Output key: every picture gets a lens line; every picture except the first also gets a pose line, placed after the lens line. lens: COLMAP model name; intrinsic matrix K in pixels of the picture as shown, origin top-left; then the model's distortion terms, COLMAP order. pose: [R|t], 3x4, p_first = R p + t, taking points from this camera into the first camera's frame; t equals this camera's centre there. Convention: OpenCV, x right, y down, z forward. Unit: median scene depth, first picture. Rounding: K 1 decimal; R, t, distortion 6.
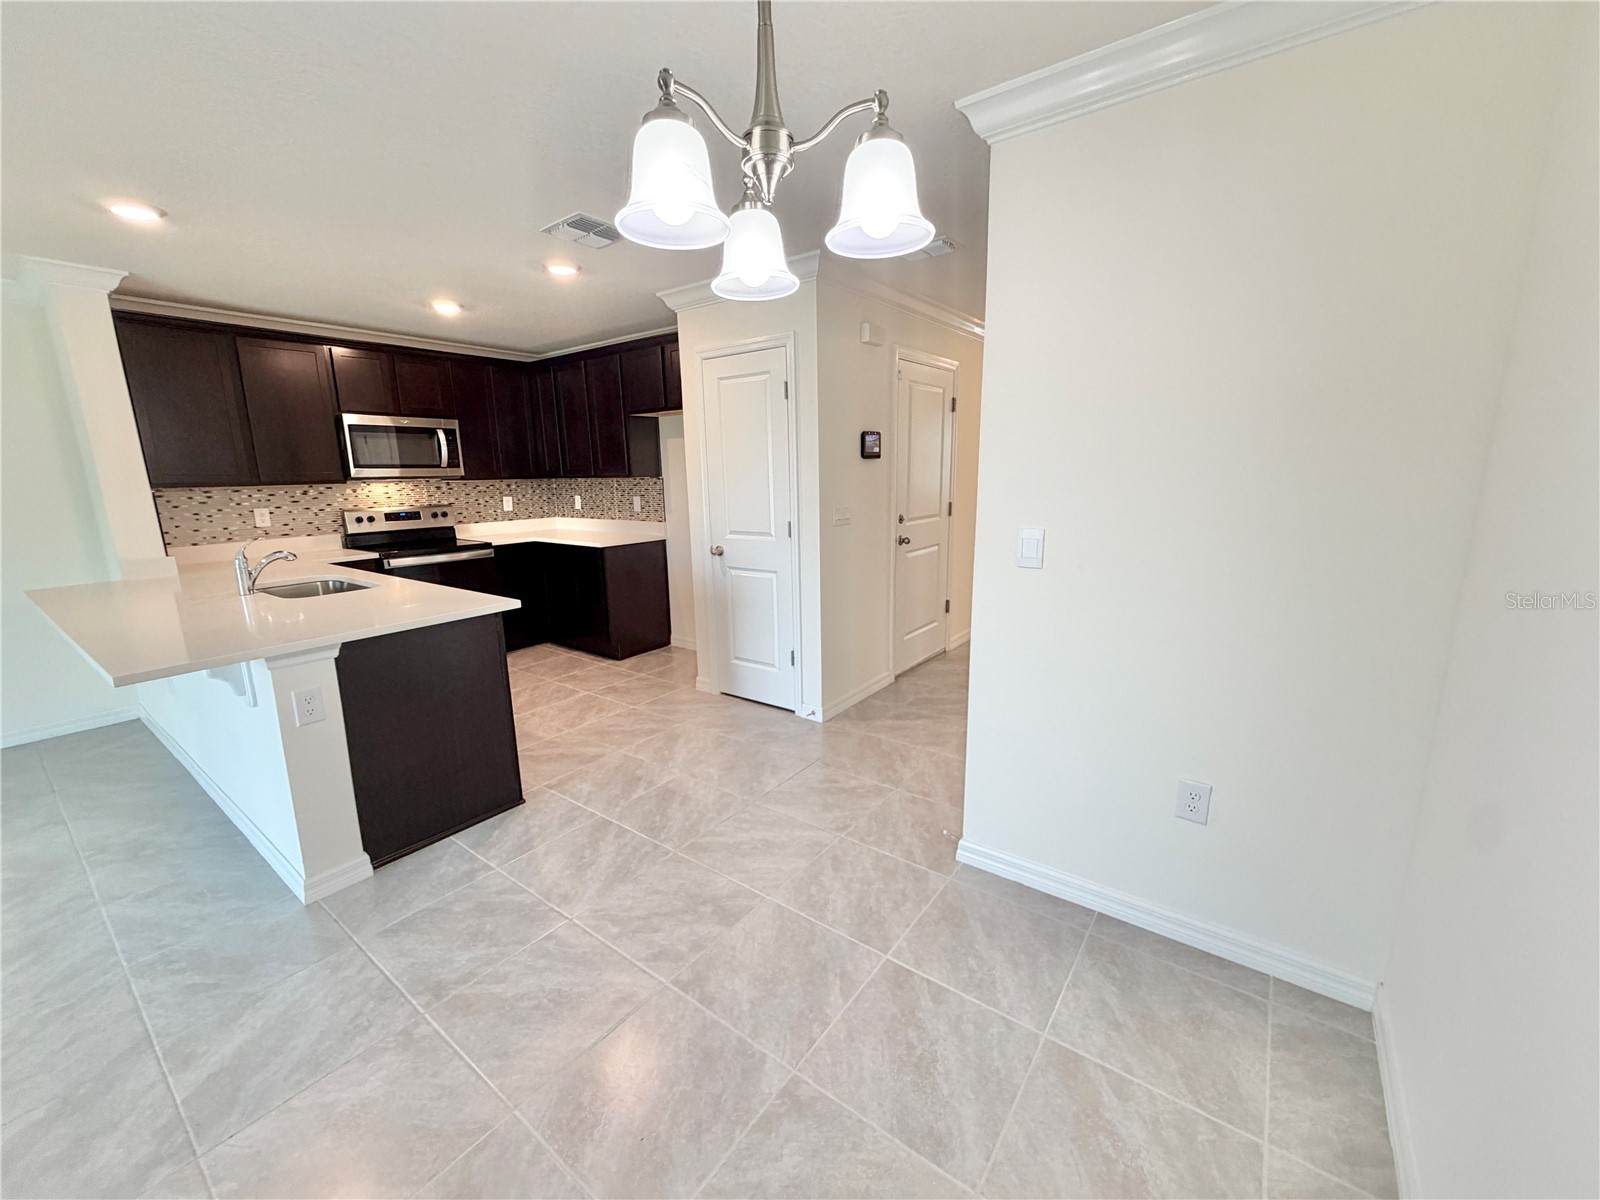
lens RADIAL K [[638.8, 0, 795.0], [0, 638.8, 599.6], [0, 0, 1]] dist [-0.001132, 0.000226]
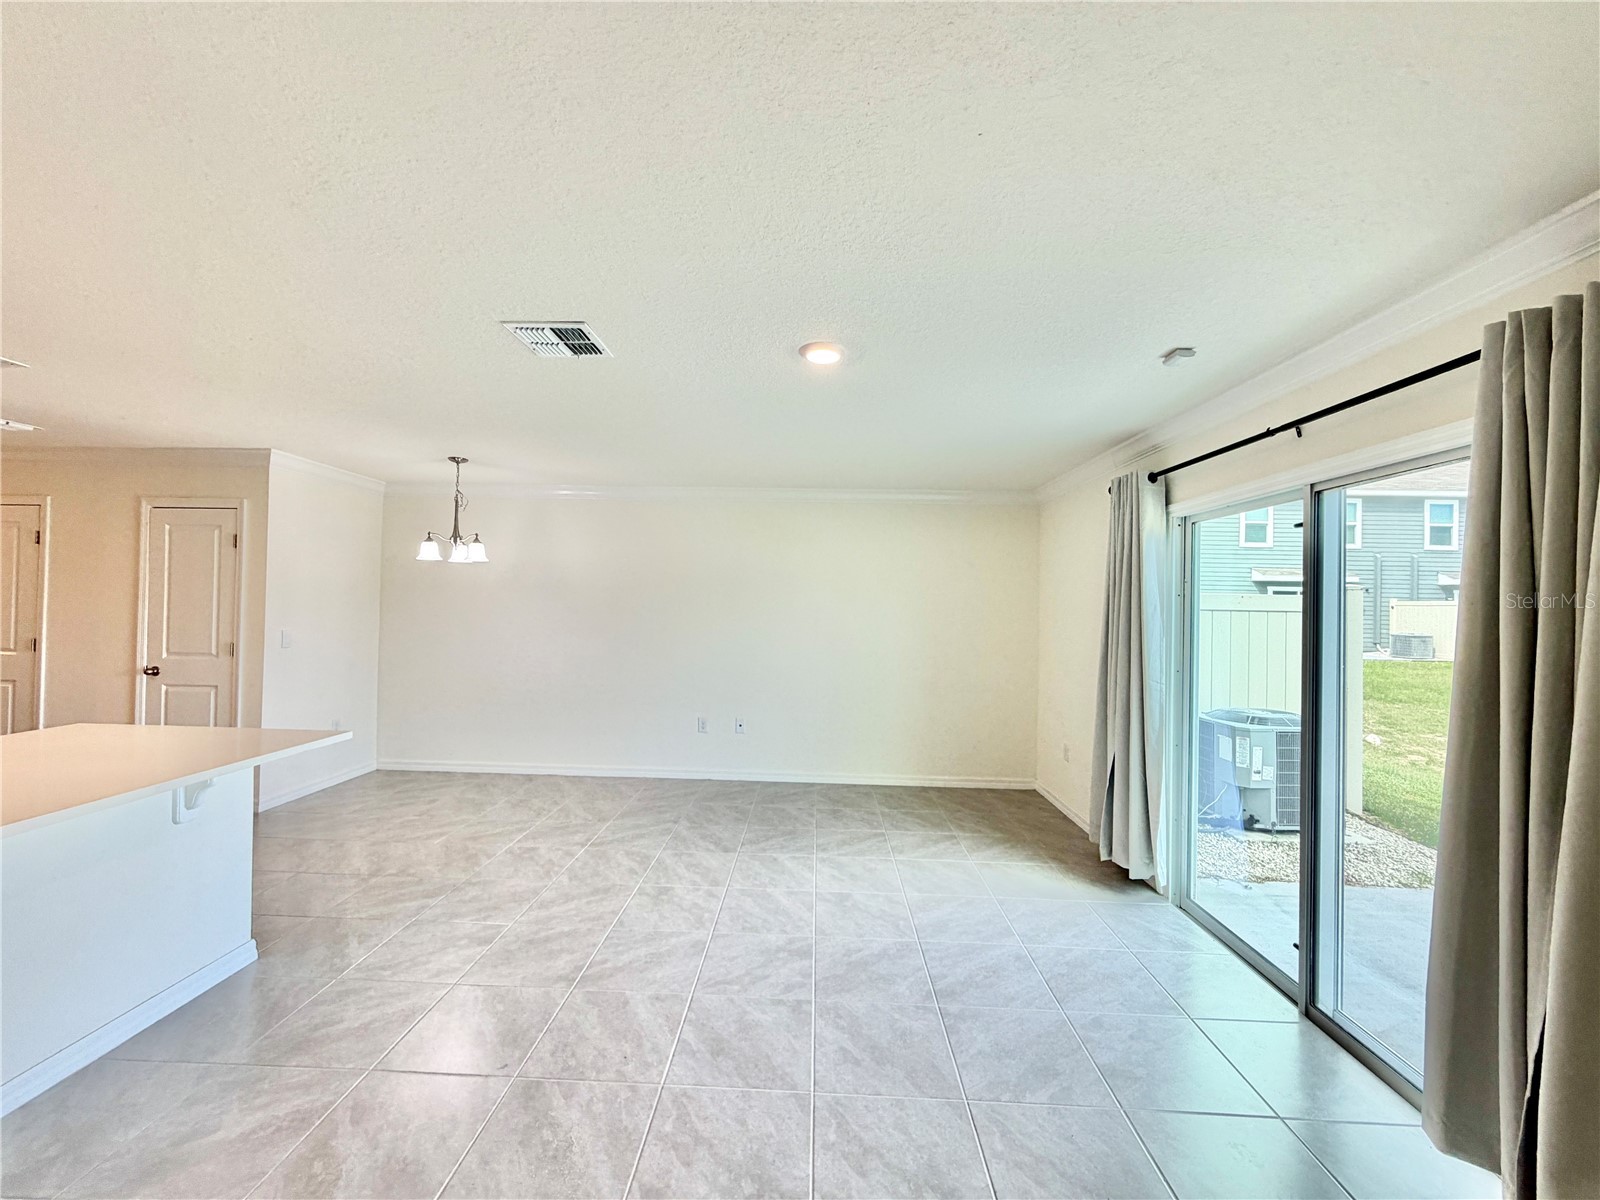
lens RADIAL K [[638.8, 0, 795.0], [0, 638.8, 599.6], [0, 0, 1]] dist [-0.001132, 0.000226]
pose [[-0.571594, 0.015351, 0.820393, -1.163315], [0.154963, 0.983852, 0.089559, -0.064710], [-0.805771, 0.178322, -0.564743, 0.373255]]
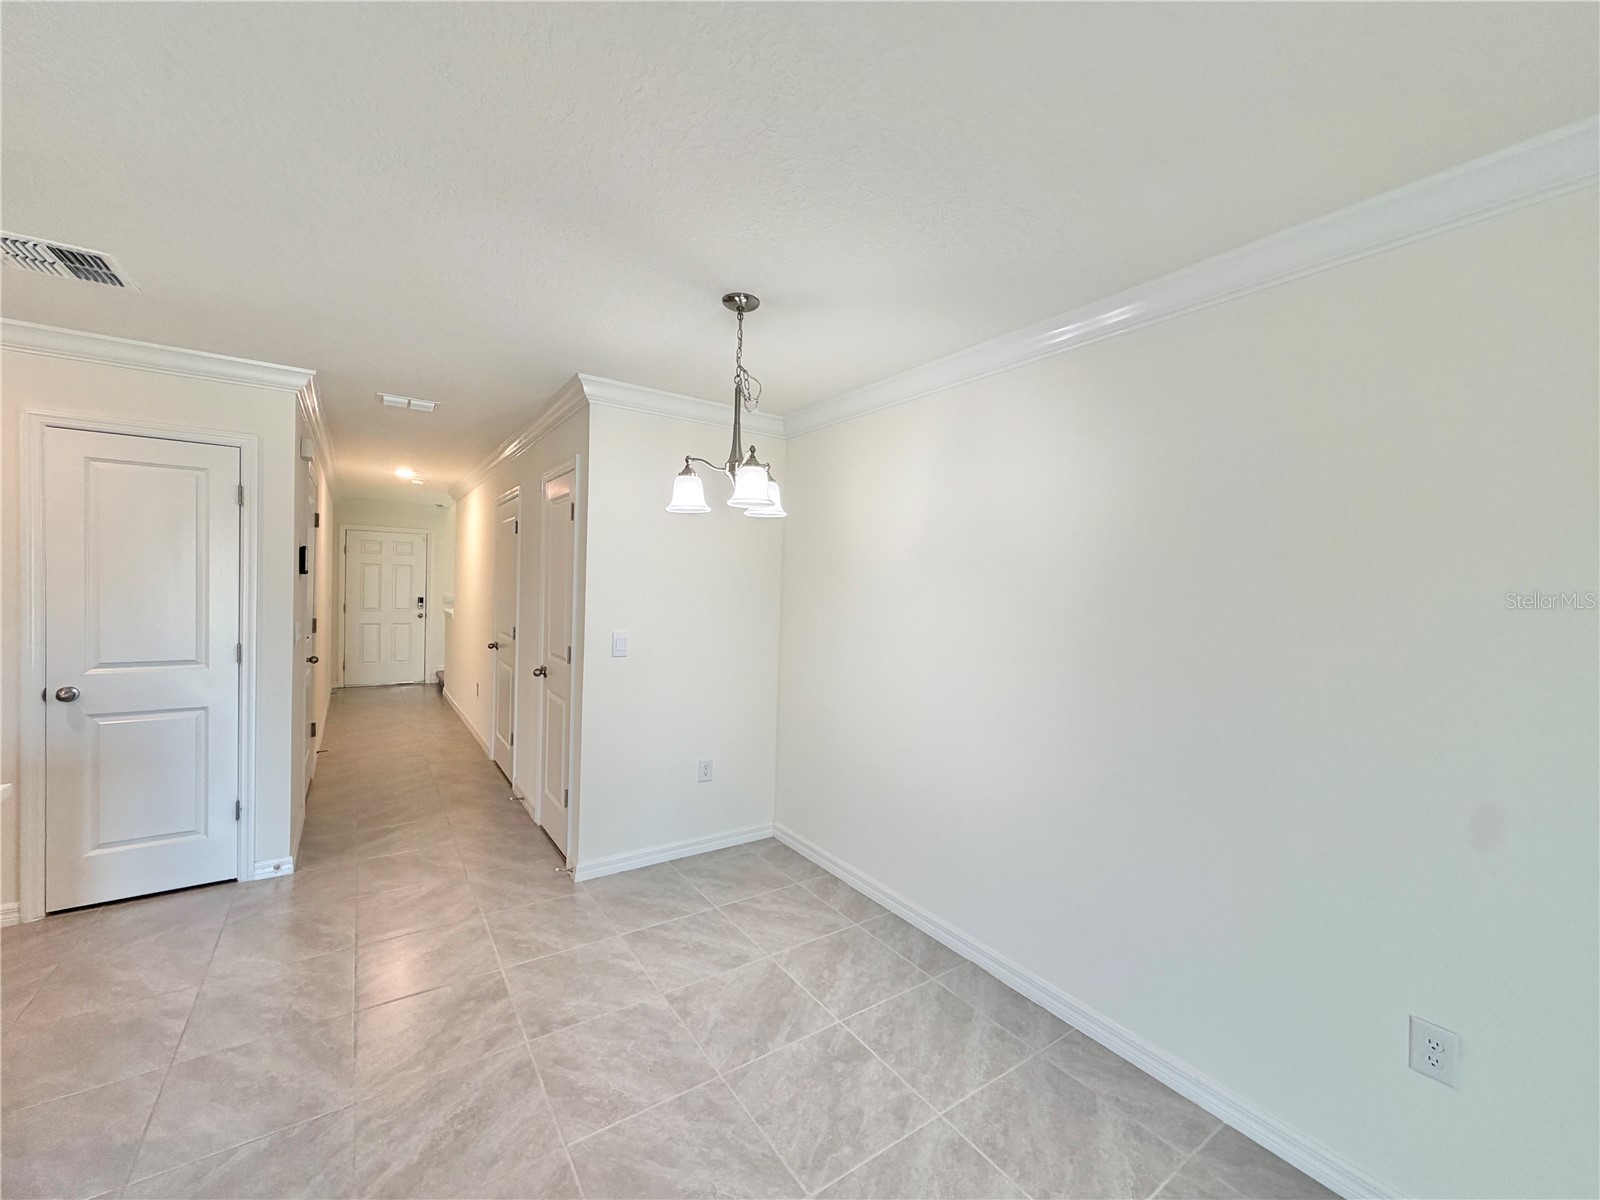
lens RADIAL K [[638.8, 0, 795.0], [0, 638.8, 599.6], [0, 0, 1]] dist [-0.001132, 0.000226]
pose [[0.320196, 0.007917, 0.947318, -0.471242], [0.155585, 0.985948, -0.060828, -0.011479], [-0.934488, 0.166865, 0.314465, 0.030210]]
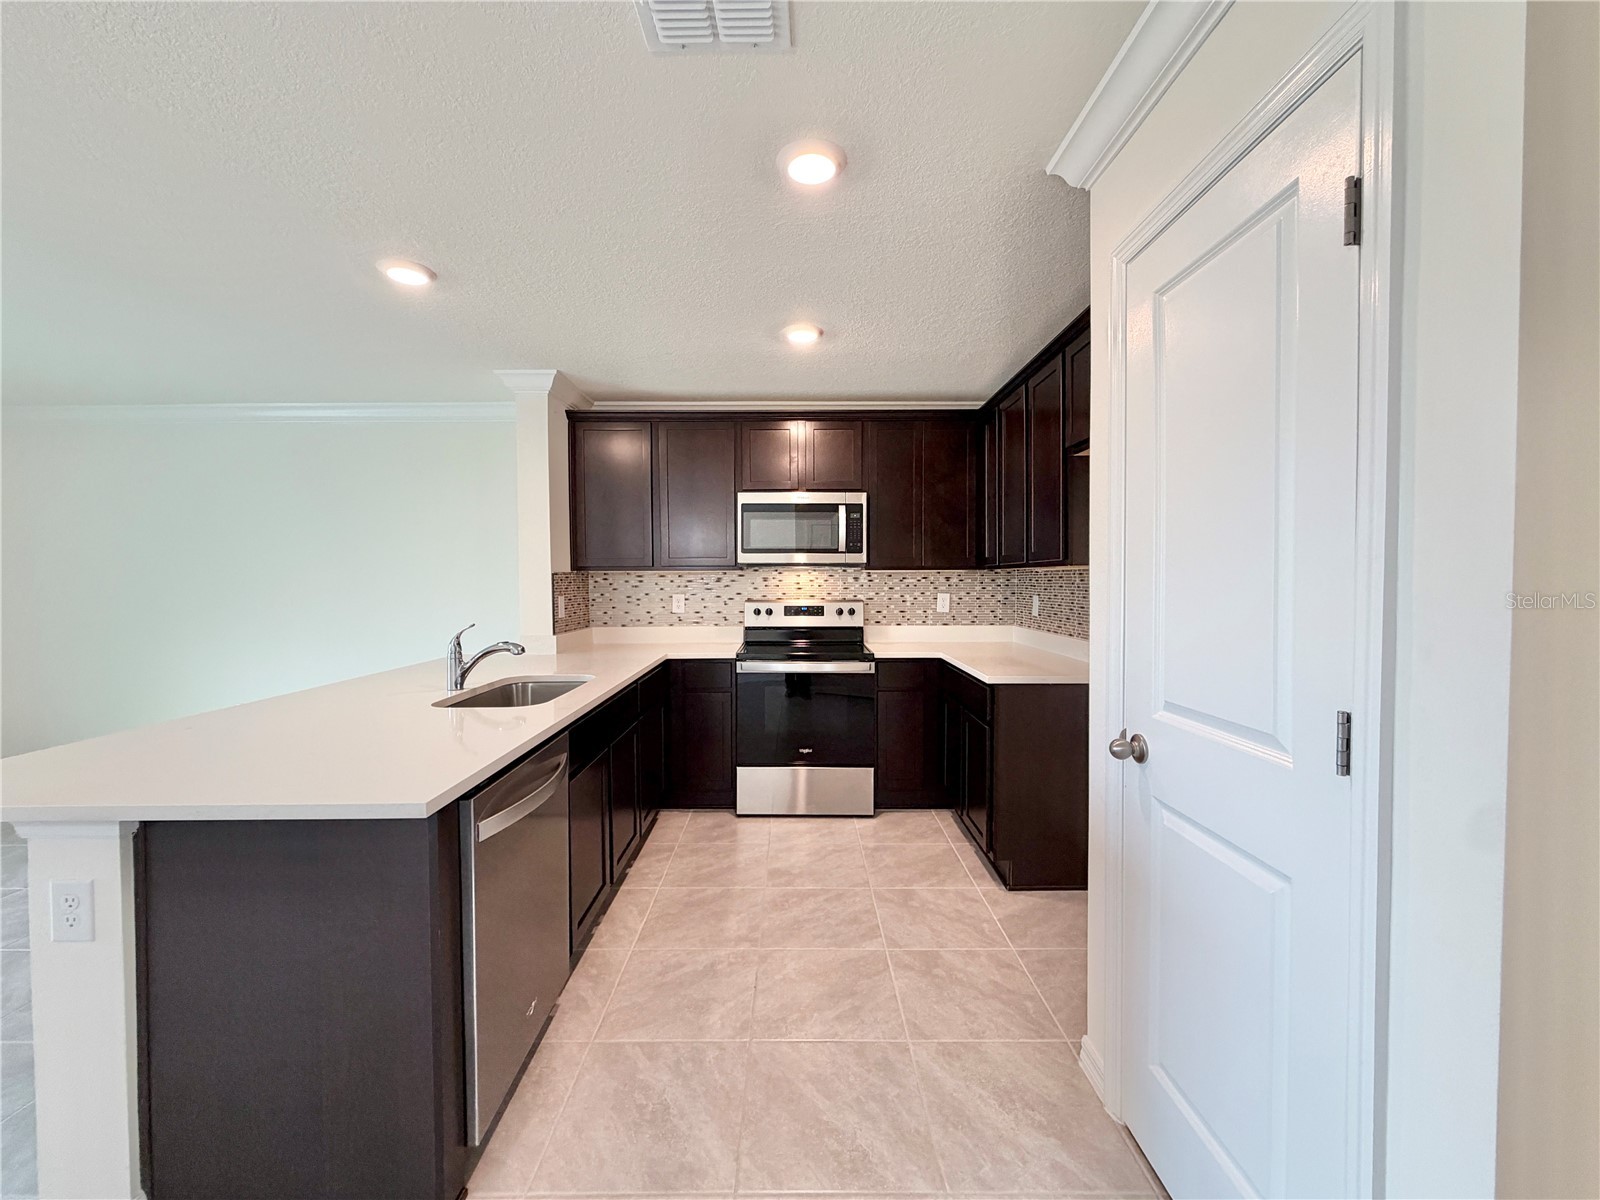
lens RADIAL K [[638.8, 0, 795.0], [0, 638.8, 599.6], [0, 0, 1]] dist [-0.001132, 0.000226]
pose [[0.600802, 0.042259, -0.798280, 0.049698], [-0.167645, 0.983056, -0.074132, -0.091046], [0.781621, 0.178366, 0.597707, 0.549461]]
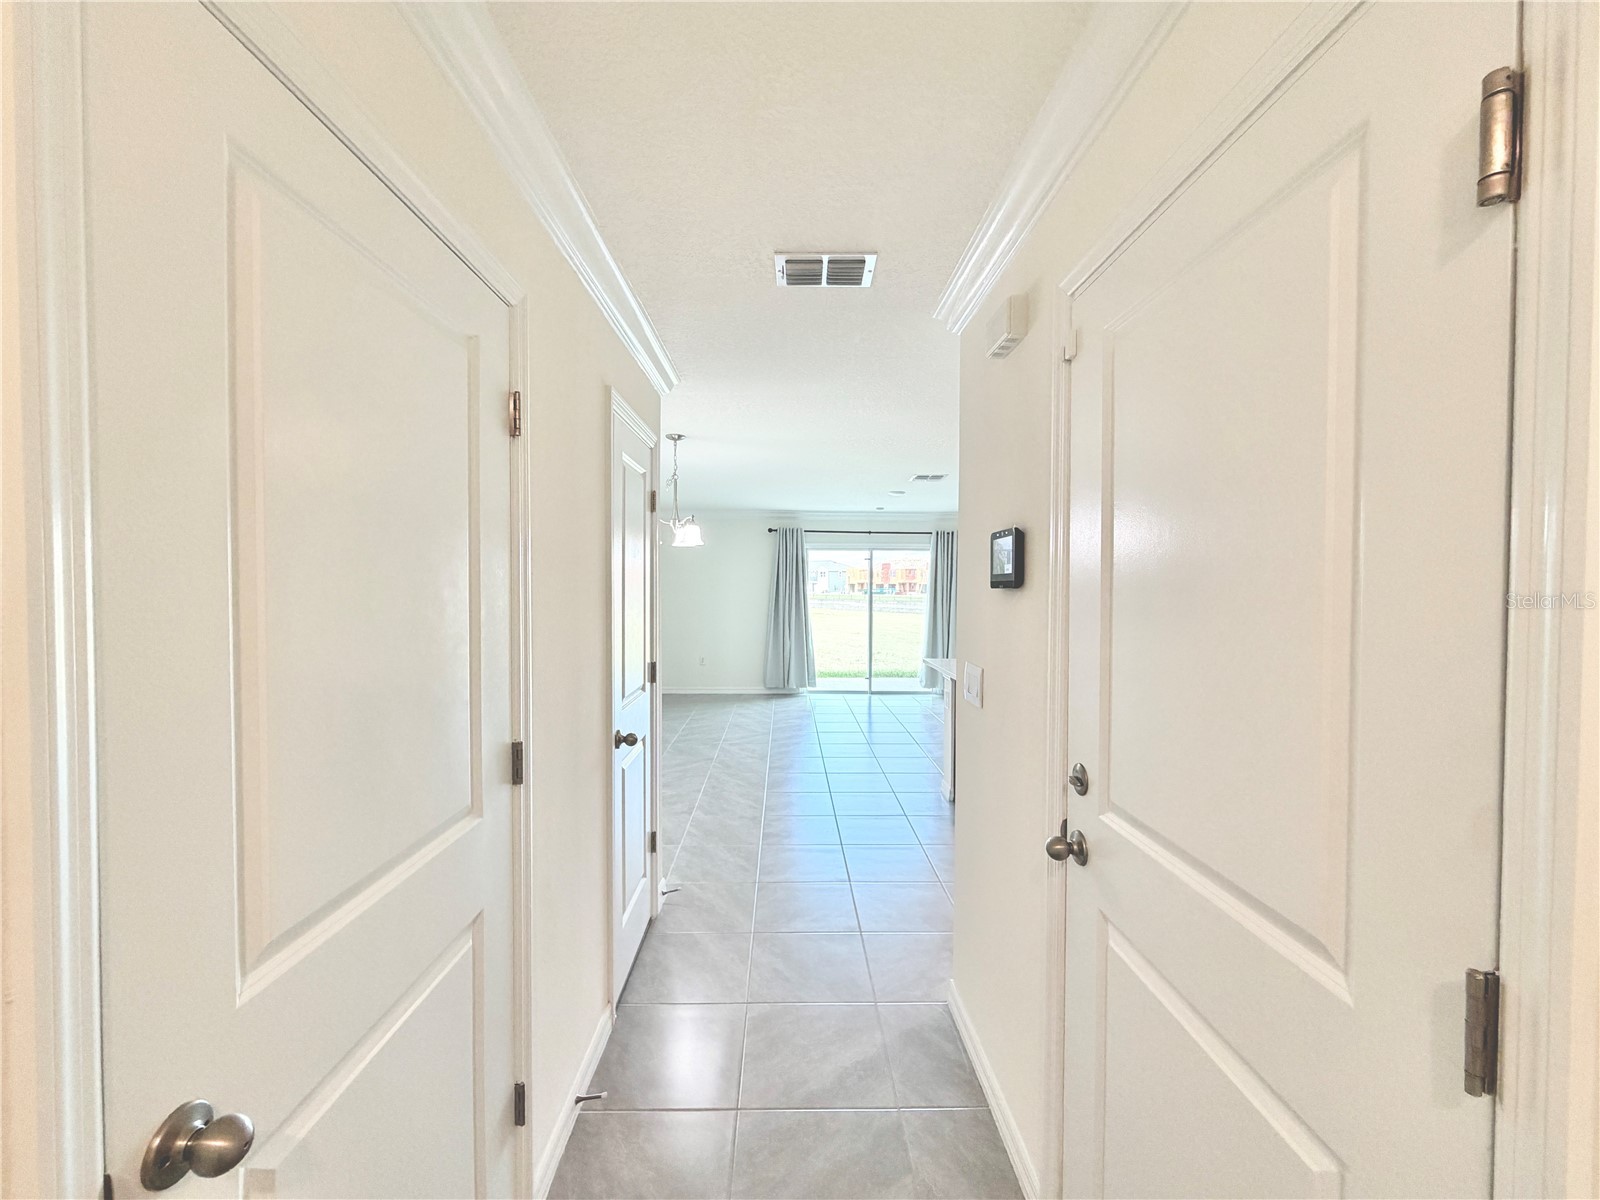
lens RADIAL K [[638.8, 0, 795.0], [0, 638.8, 599.6], [0, 0, 1]] dist [-0.001132, 0.000226]
pose [[-0.789952, 0.030343, -0.612418, 0.446732], [-0.112709, 0.974571, 0.193668, -0.246775], [0.602721, 0.222014, -0.766444, 1.097028]]
